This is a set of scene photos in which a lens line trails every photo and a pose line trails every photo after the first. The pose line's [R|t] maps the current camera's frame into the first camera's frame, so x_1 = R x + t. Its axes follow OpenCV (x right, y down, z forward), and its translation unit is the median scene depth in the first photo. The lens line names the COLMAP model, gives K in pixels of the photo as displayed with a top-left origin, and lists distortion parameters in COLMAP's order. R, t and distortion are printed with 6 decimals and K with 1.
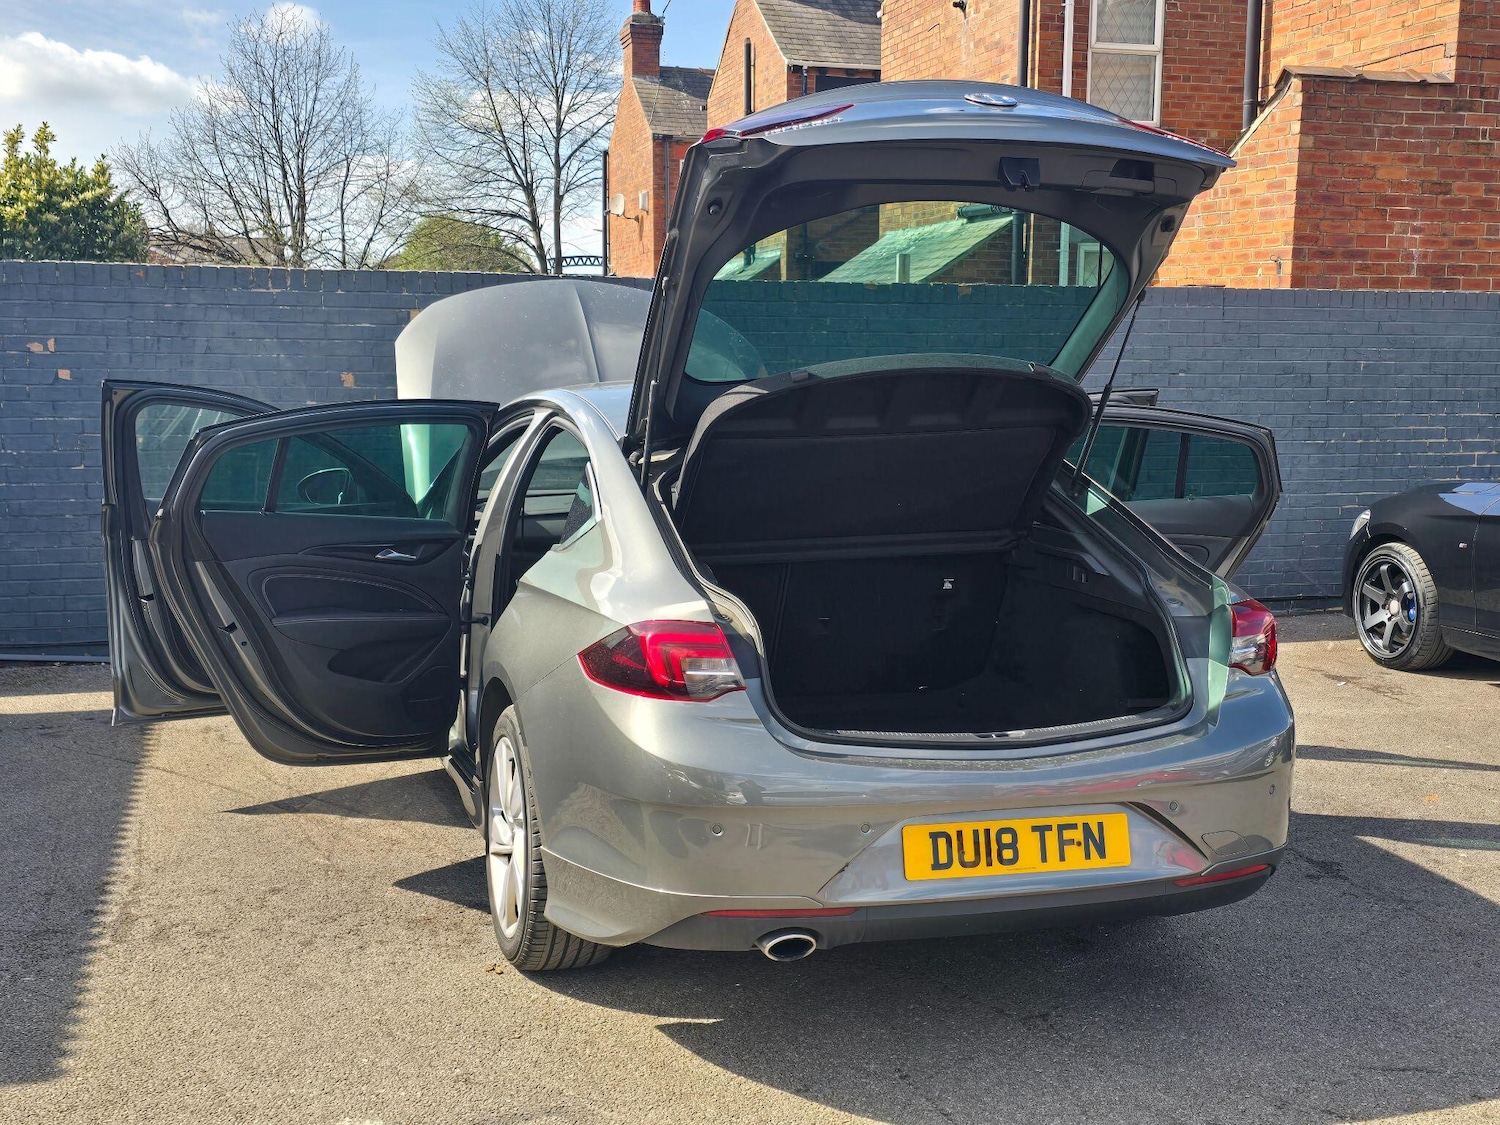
lens RADIAL K [[1821.1, 0, 745.6], [0, 1821.1, 577.5], [0, 0, 1]] dist [0.007985, 0.000000]
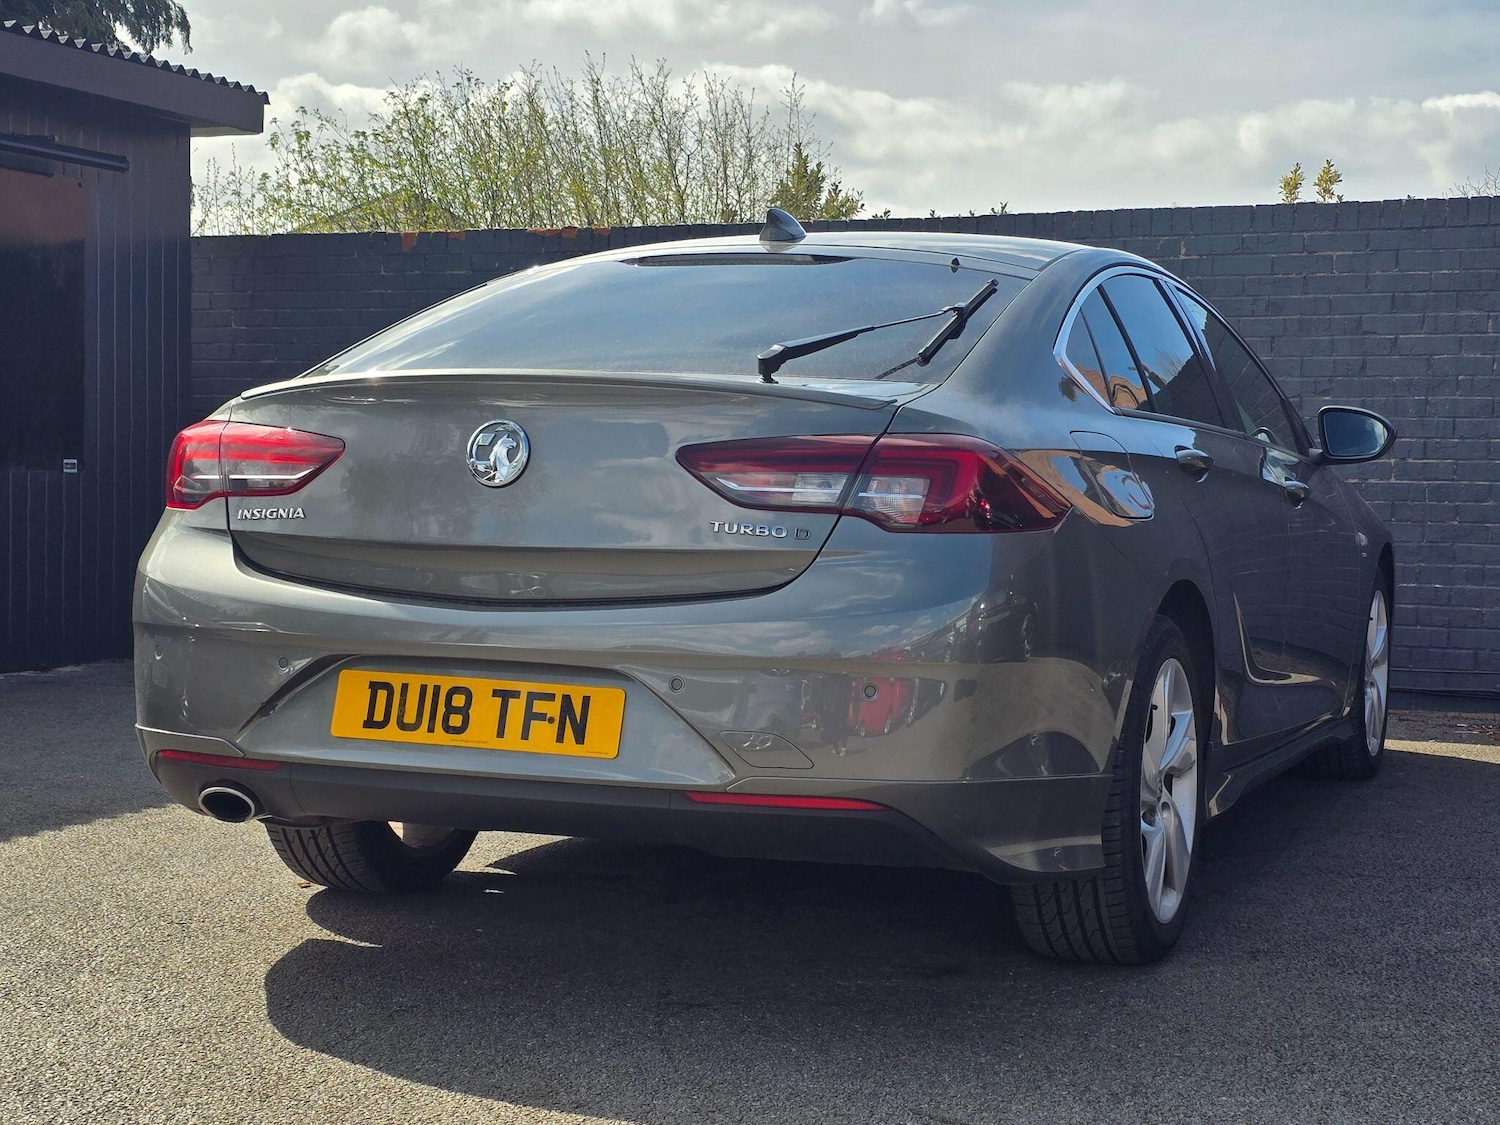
lens RADIAL K [[2359.2, 0, 723.9], [0, 2359.2, 554.8], [0, 0, 1]] dist [0.100170, 0.000000]
pose [[0.758301, 0.026987, -0.651346, 0.780668], [-0.088593, 0.994140, -0.061951, 0.119138], [0.645856, 0.104682, 0.756248, 0.274556]]
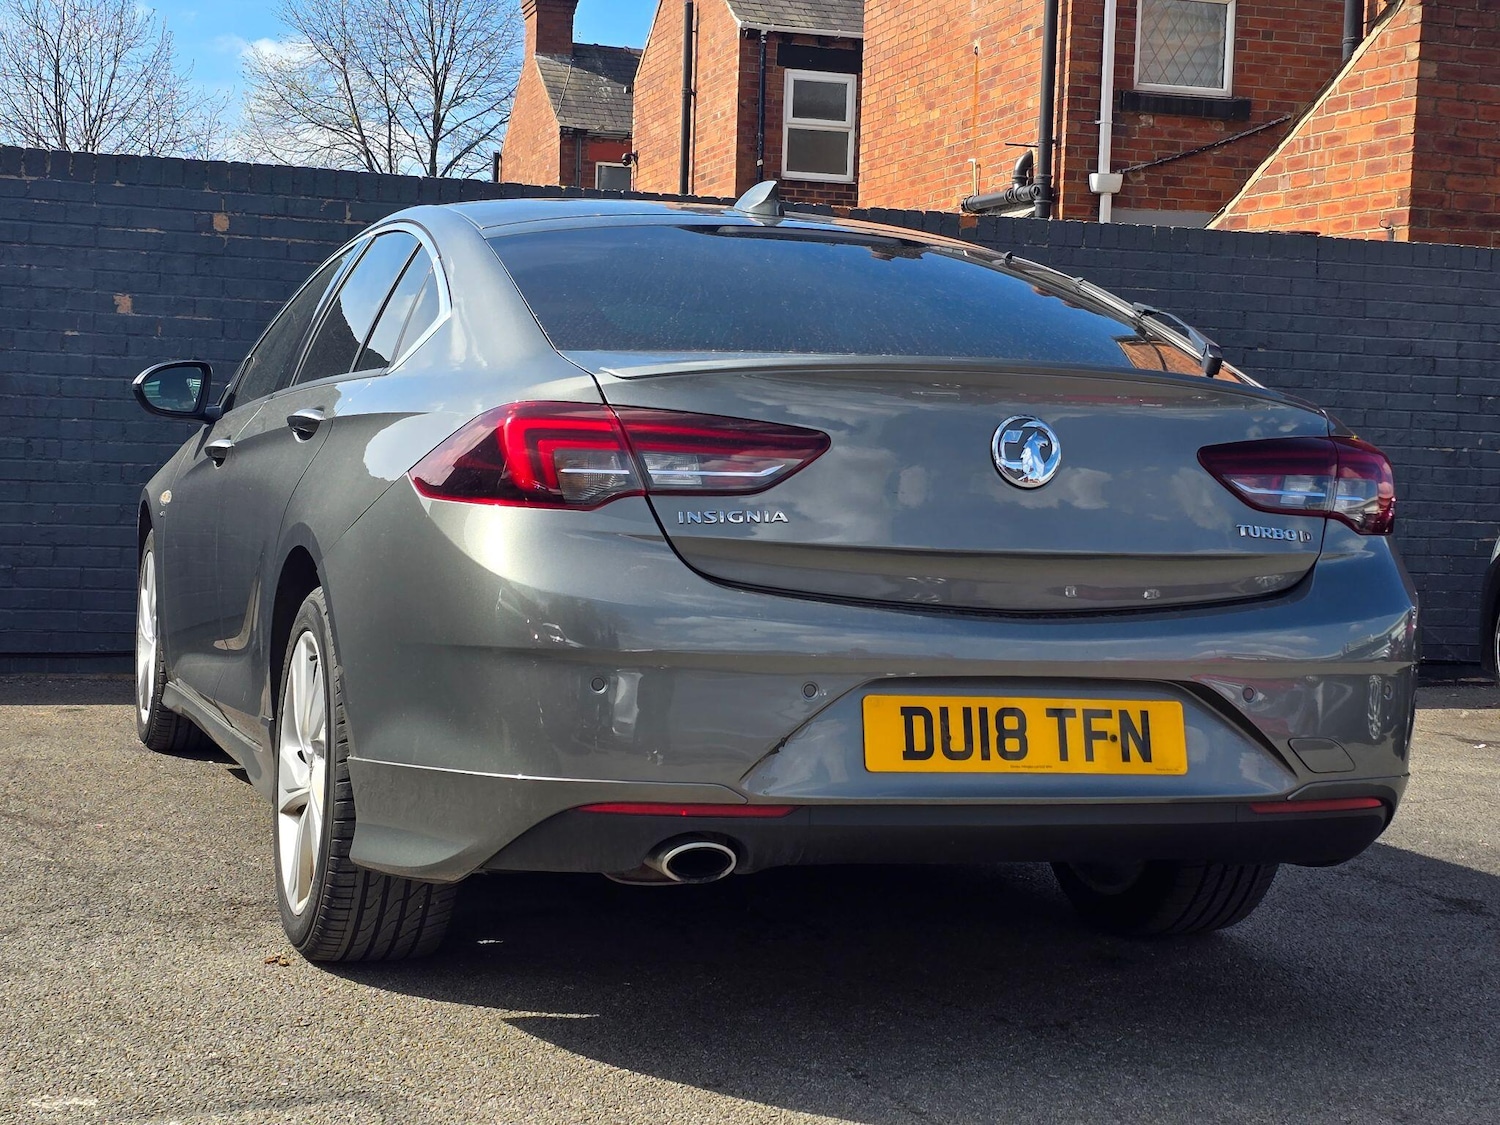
lens RADIAL K [[2457.1, 0, 706.5], [0, 2457.1, 508.5], [0, 0, 1]] dist [0.024197, 0.000000]
pose [[0.999520, 0.028437, 0.012301, 0.010574], [-0.026965, 0.993930, -0.106661, 0.146980], [-0.015259, 0.106278, 0.994219, 0.044259]]
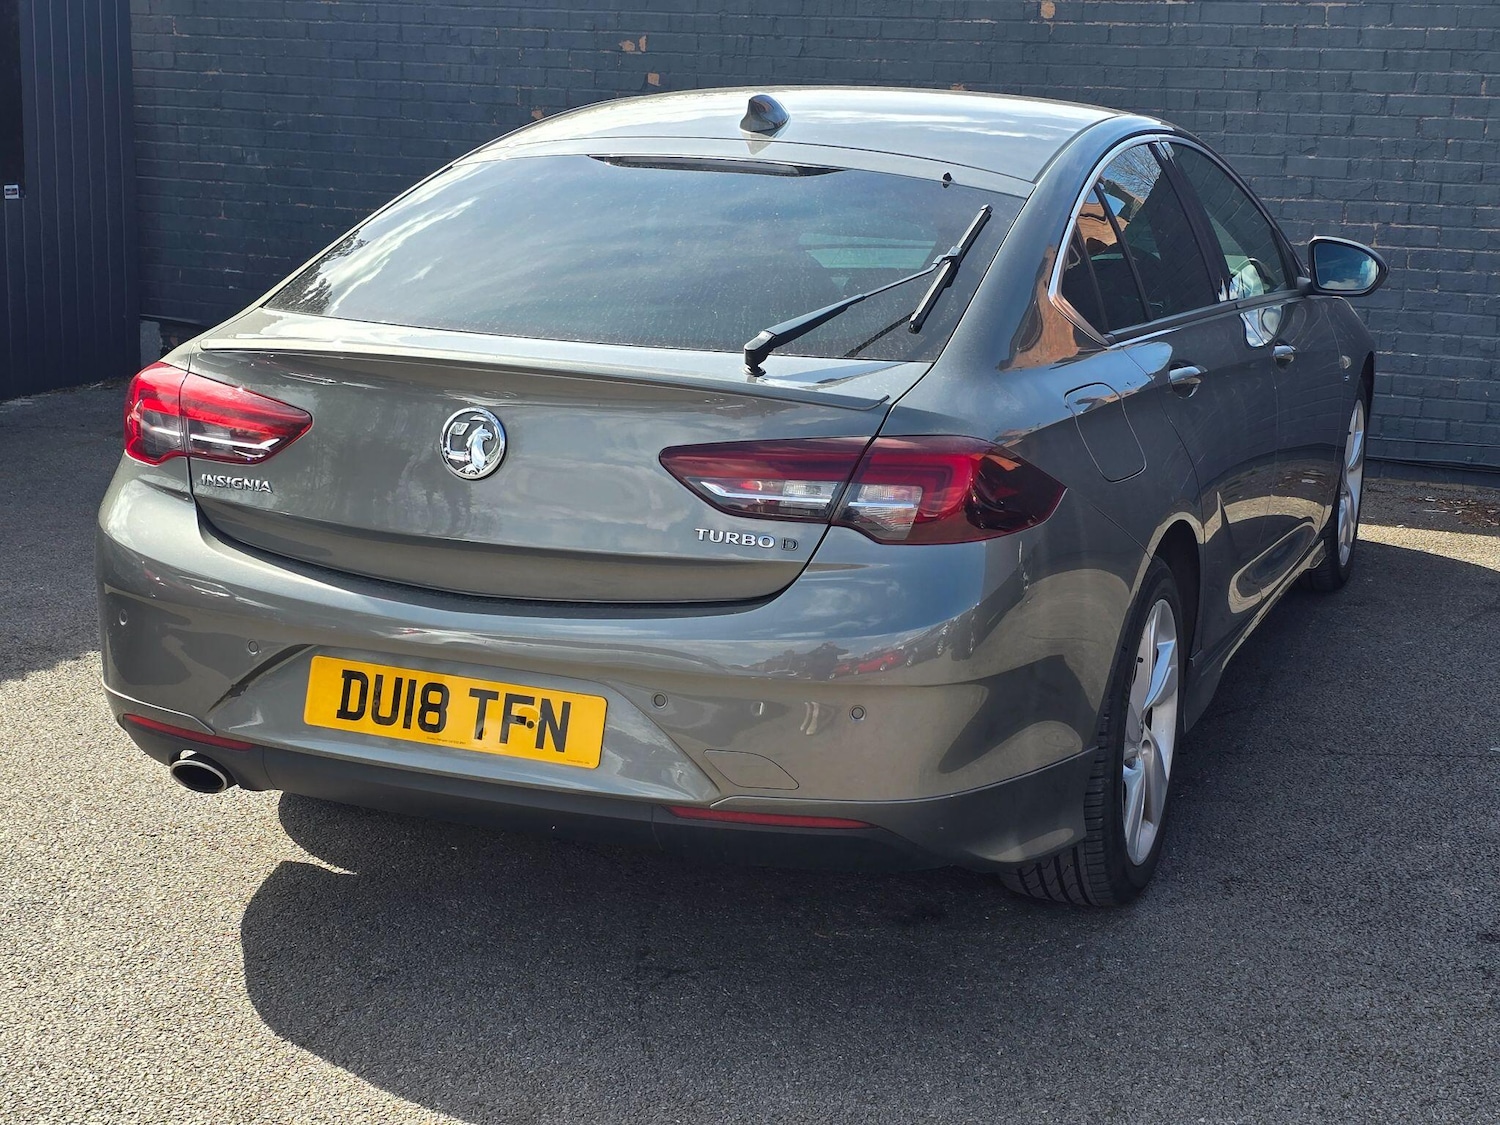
lens RADIAL K [[2359.2, 0, 712.7], [0, 2359.2, 527.1], [0, 0, 1]] dist [0.100170, 0.000000]
pose [[0.768138, 0.137423, -0.625364, 0.740426], [-0.095318, 0.990356, 0.100550, -0.031725], [0.633150, -0.017628, 0.773828, 0.281591]]
